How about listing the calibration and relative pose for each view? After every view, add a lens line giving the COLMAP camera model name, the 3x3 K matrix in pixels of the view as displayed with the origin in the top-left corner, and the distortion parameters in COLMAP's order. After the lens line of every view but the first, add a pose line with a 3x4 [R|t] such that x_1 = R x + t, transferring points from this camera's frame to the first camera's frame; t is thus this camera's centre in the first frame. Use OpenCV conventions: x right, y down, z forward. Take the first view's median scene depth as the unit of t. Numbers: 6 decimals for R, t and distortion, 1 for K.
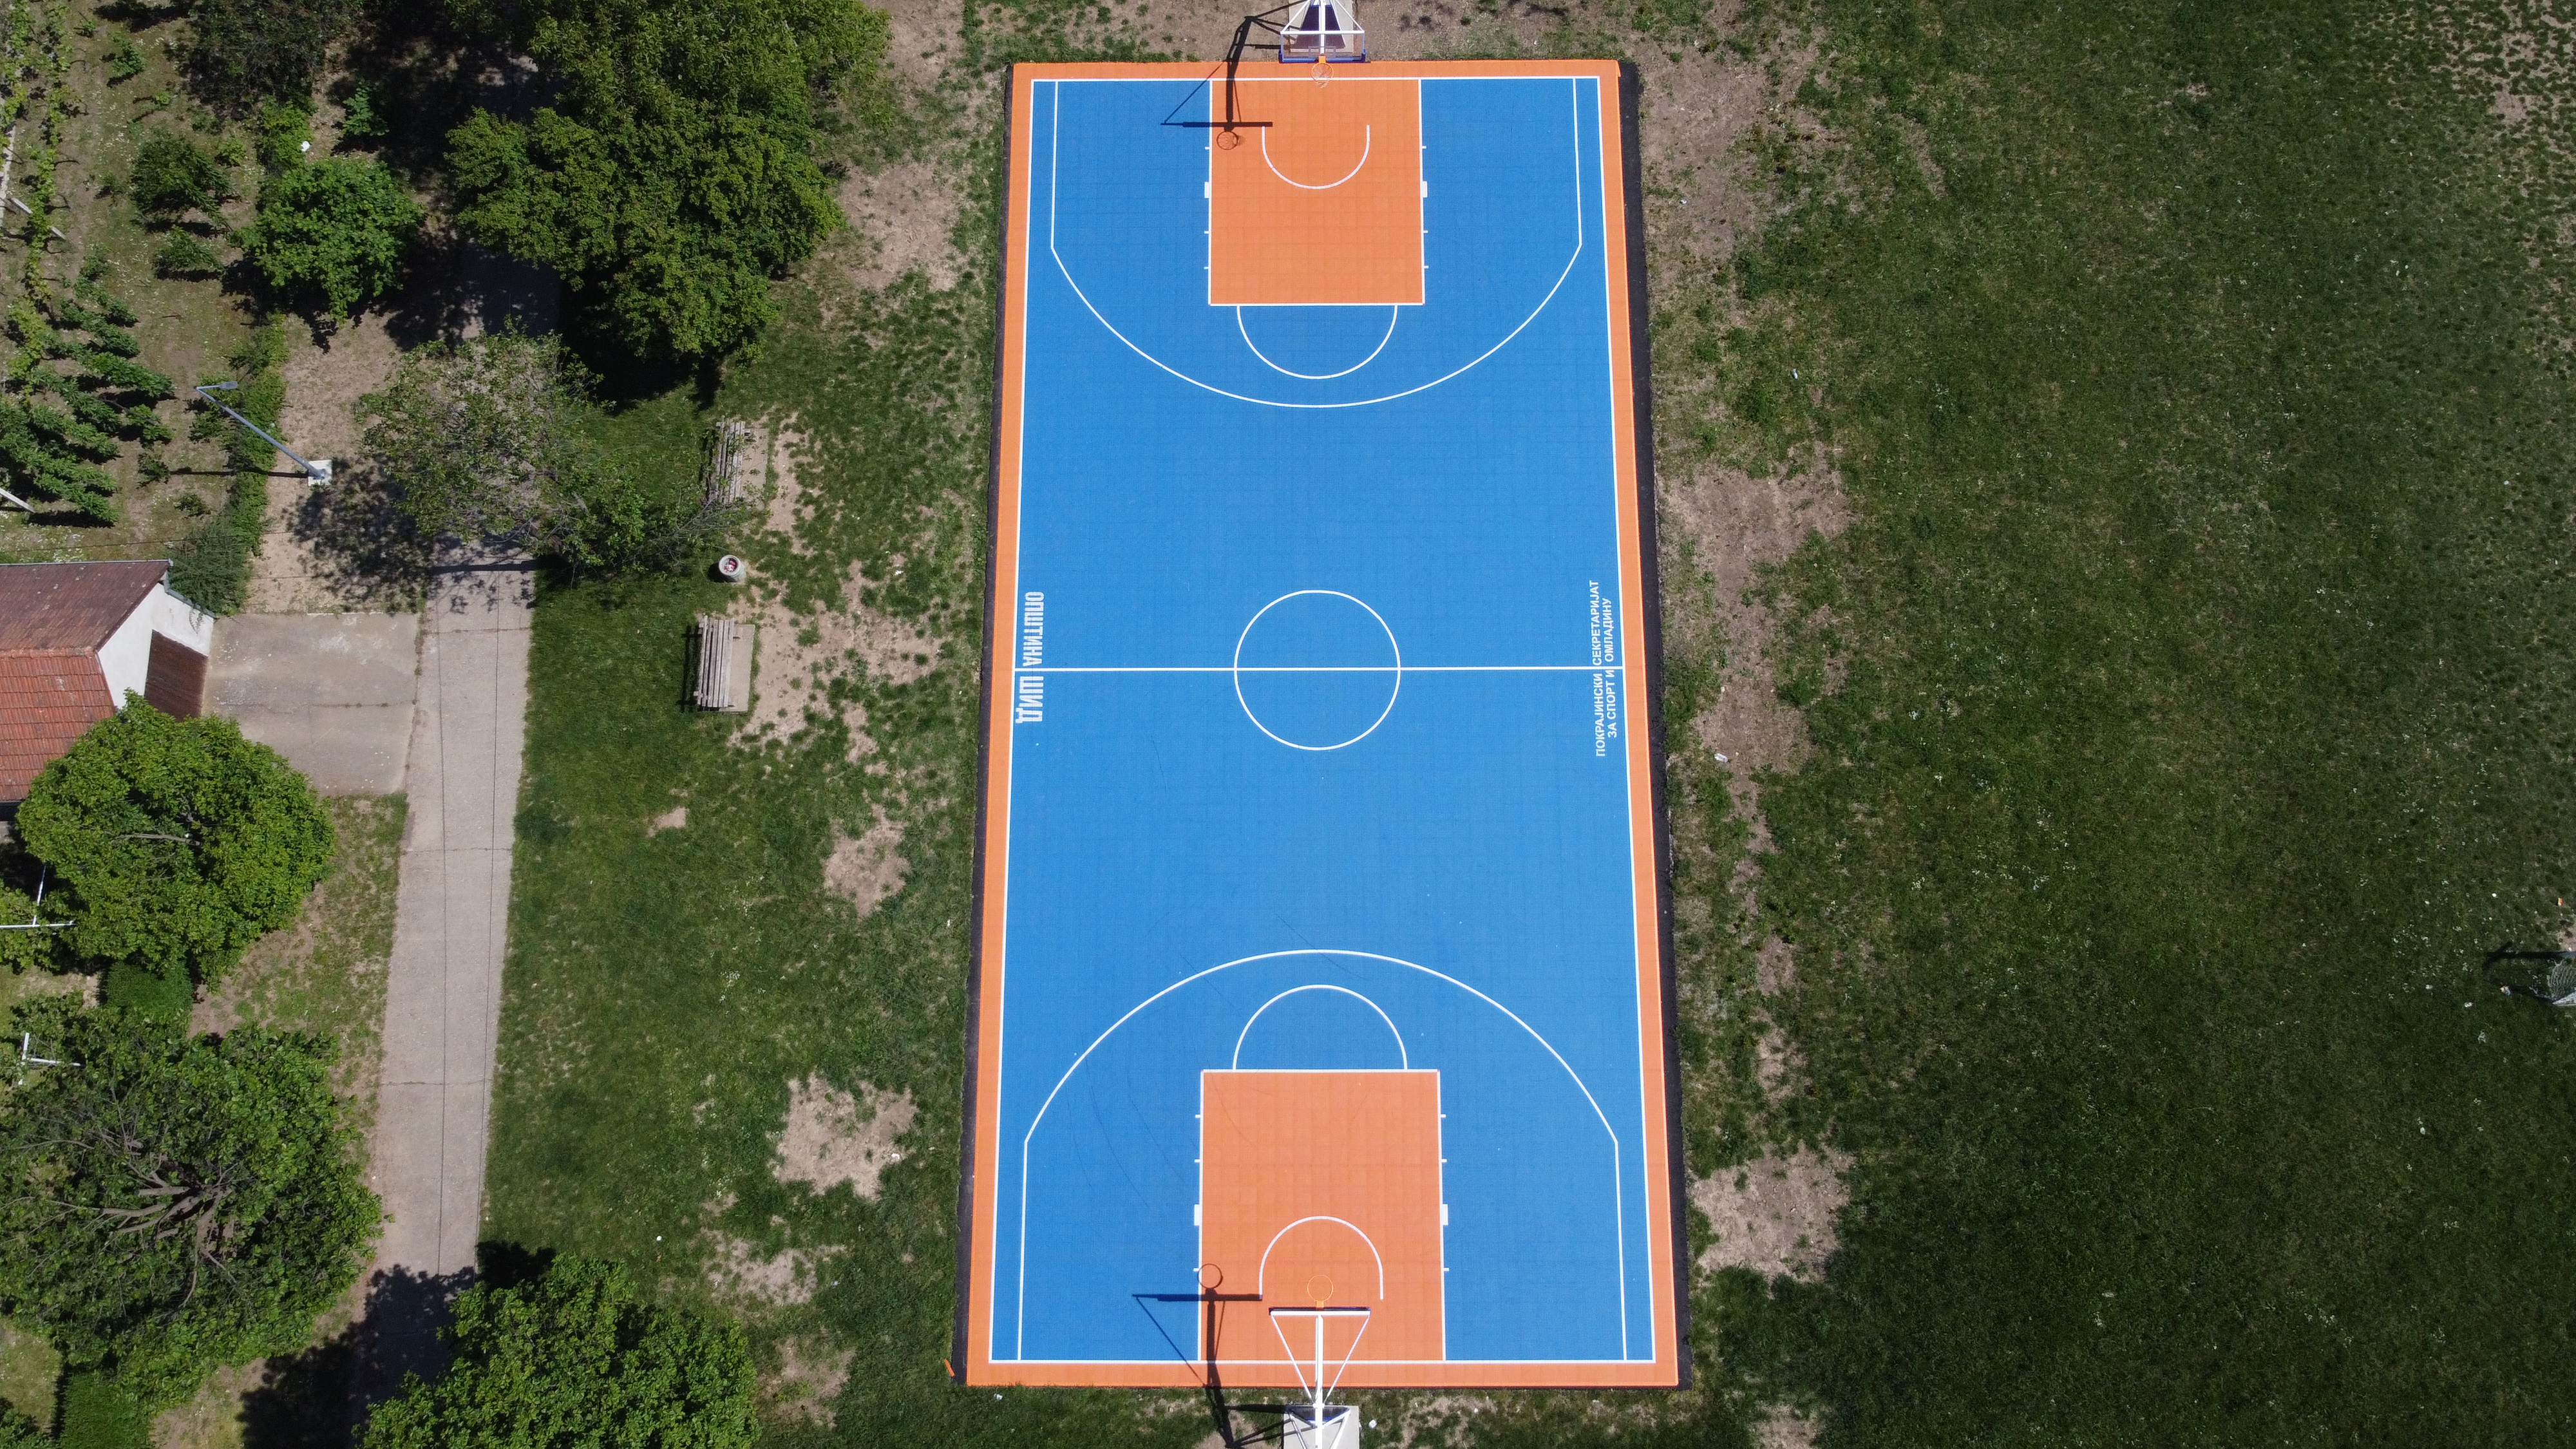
lens RADIAL K [[1938.0, 0, 1286.1], [0, 1938.0, 710.3], [0, 0, 1]] dist [-0.004925, -0.005982]
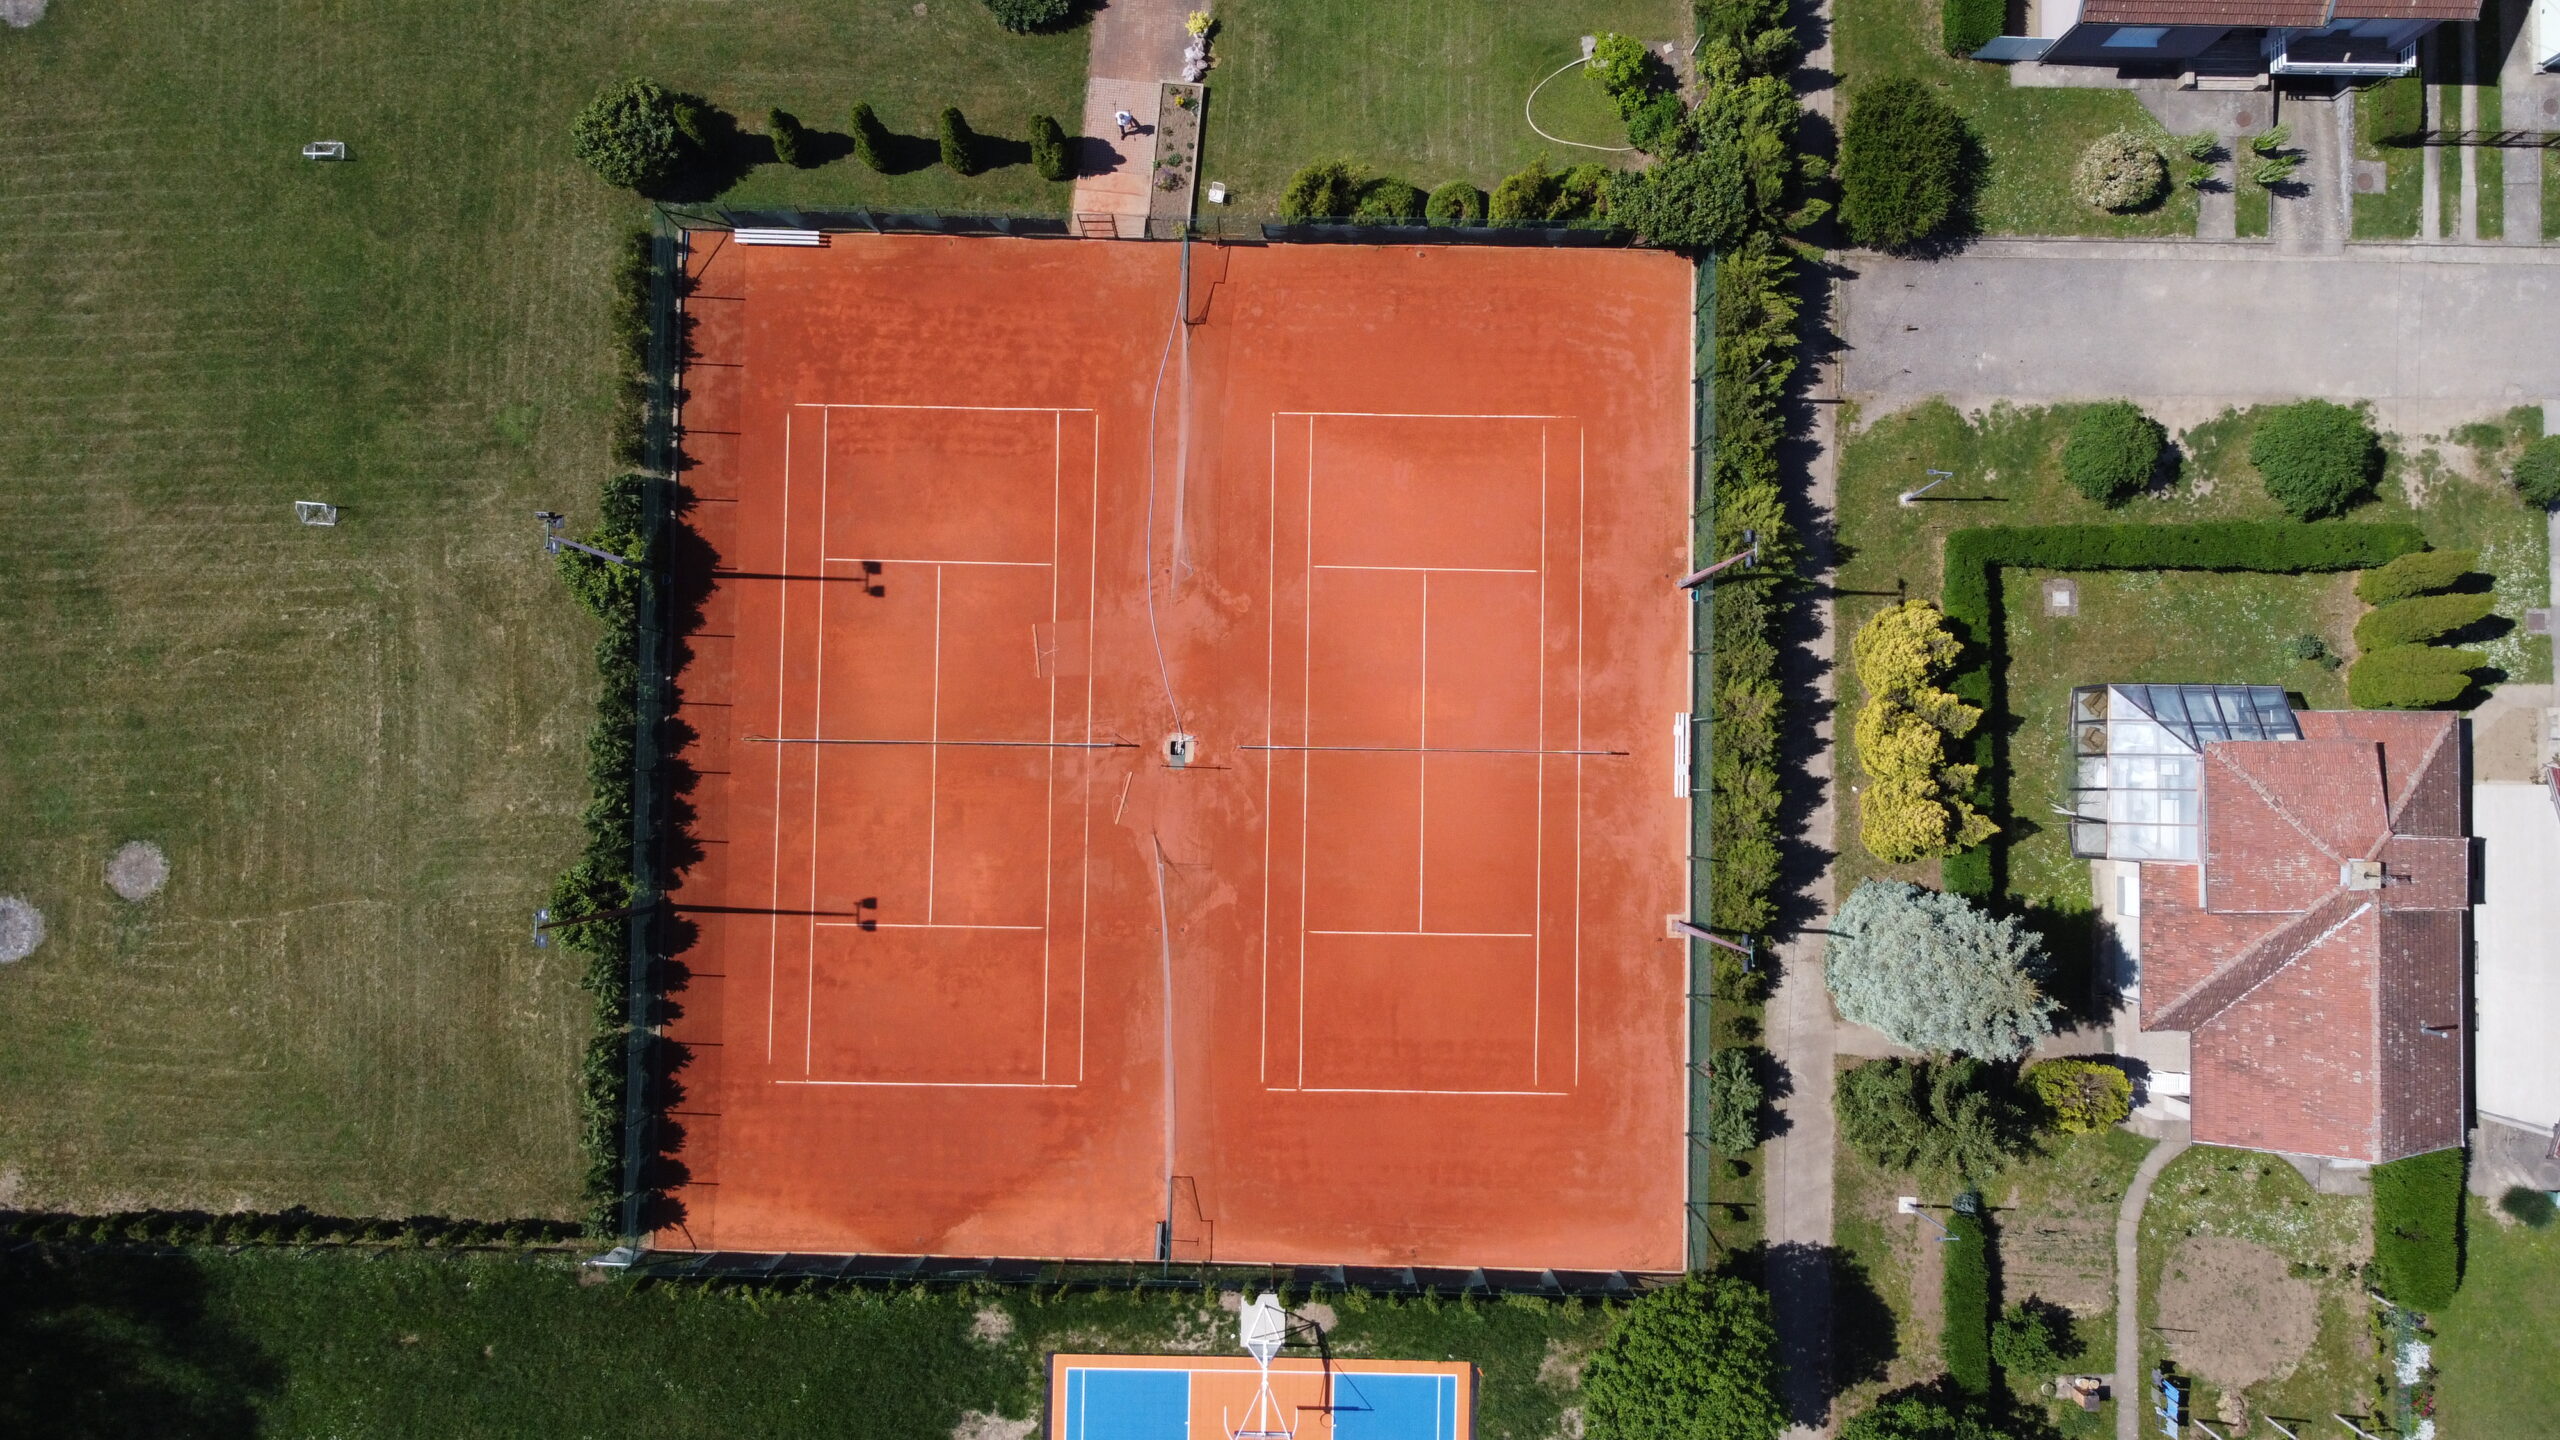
lens RADIAL K [[1925.9, 0, 1269.2], [0, 1925.9, 708.2], [0, 0, 1]] dist [-0.004925, -0.005982]
pose [[-0.999775, -0.021182, 0.001226, 0.020612], [0.020700, -0.961083, 0.275483, 0.399922], [-0.004657, 0.275446, 0.961305, -0.731845]]
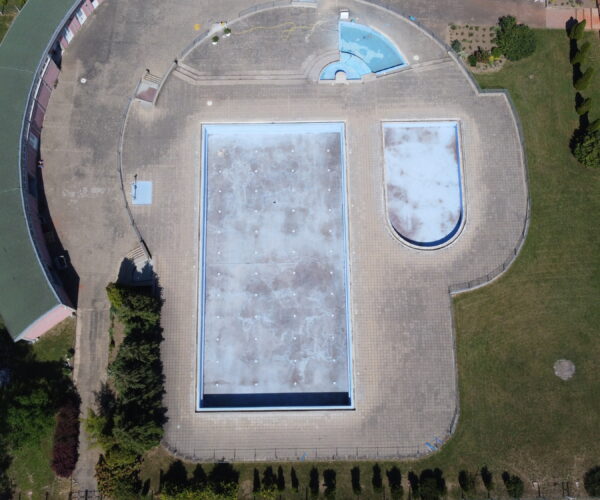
lens RADIAL K [[671.5, 0, 296.4], [0, 671.5, 251.5], [0, 0, 1]] dist [-0.007739, 0.000000]
pose [[0.009086, 0.972027, -0.234692, 1.191546], [-0.966474, 0.068765, 0.247386, 1.606306], [0.256605, 0.224576, 0.940064, -1.049961]]
